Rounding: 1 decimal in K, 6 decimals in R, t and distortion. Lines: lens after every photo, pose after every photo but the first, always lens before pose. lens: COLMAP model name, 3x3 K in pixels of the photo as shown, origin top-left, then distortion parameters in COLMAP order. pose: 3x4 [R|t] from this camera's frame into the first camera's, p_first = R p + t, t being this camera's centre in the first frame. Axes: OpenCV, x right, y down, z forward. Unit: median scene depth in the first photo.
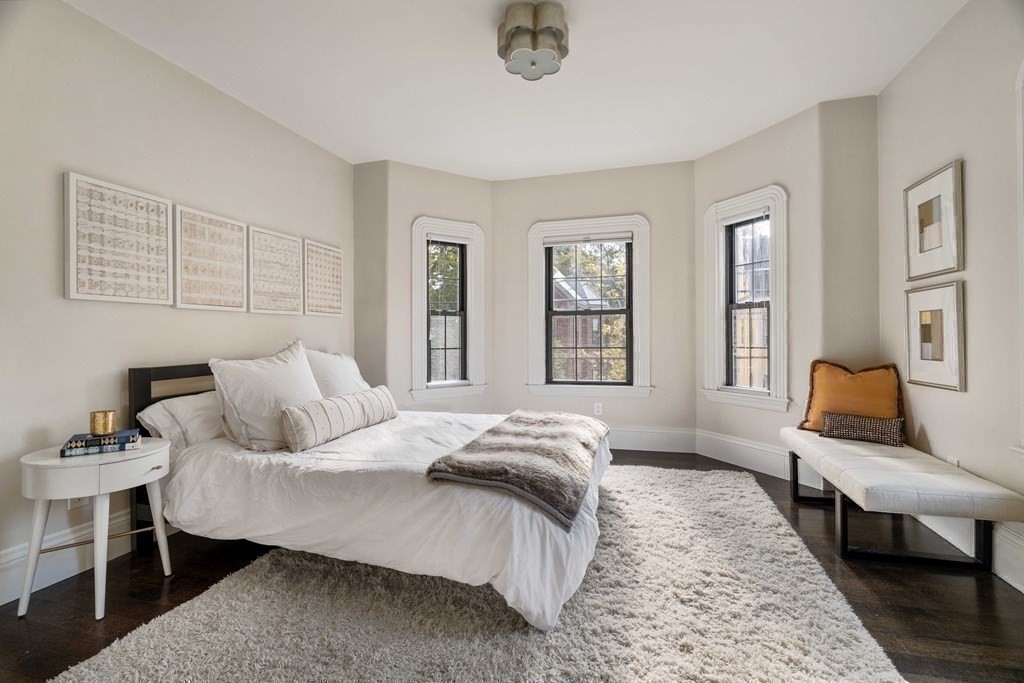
lens RADIAL K [[466.7, 0, 512.0], [0, 466.7, 341.5], [0, 0, 1]] dist [0.000656, 0.000168]
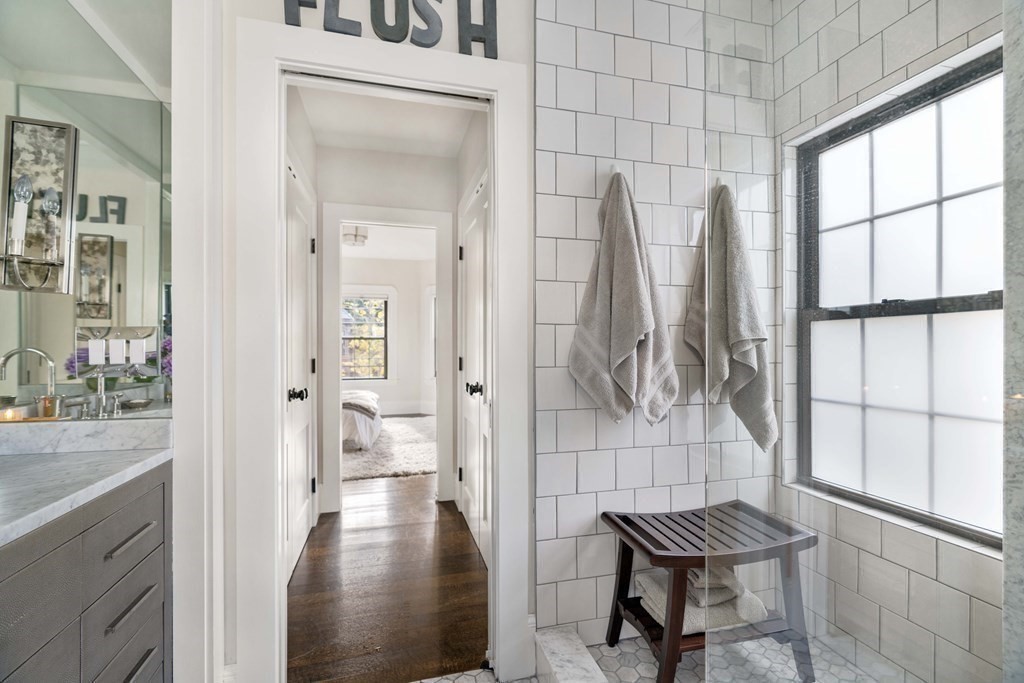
lens RADIAL K [[466.7, 0, 512.0], [0, 466.7, 341.5], [0, 0, 1]] dist [0.000656, 0.000168]
pose [[0.856633, 0.009676, 0.515836, -0.344824], [0.003562, 0.999689, -0.024667, -0.009178], [-0.515914, 0.022968, 0.856332, -1.050332]]
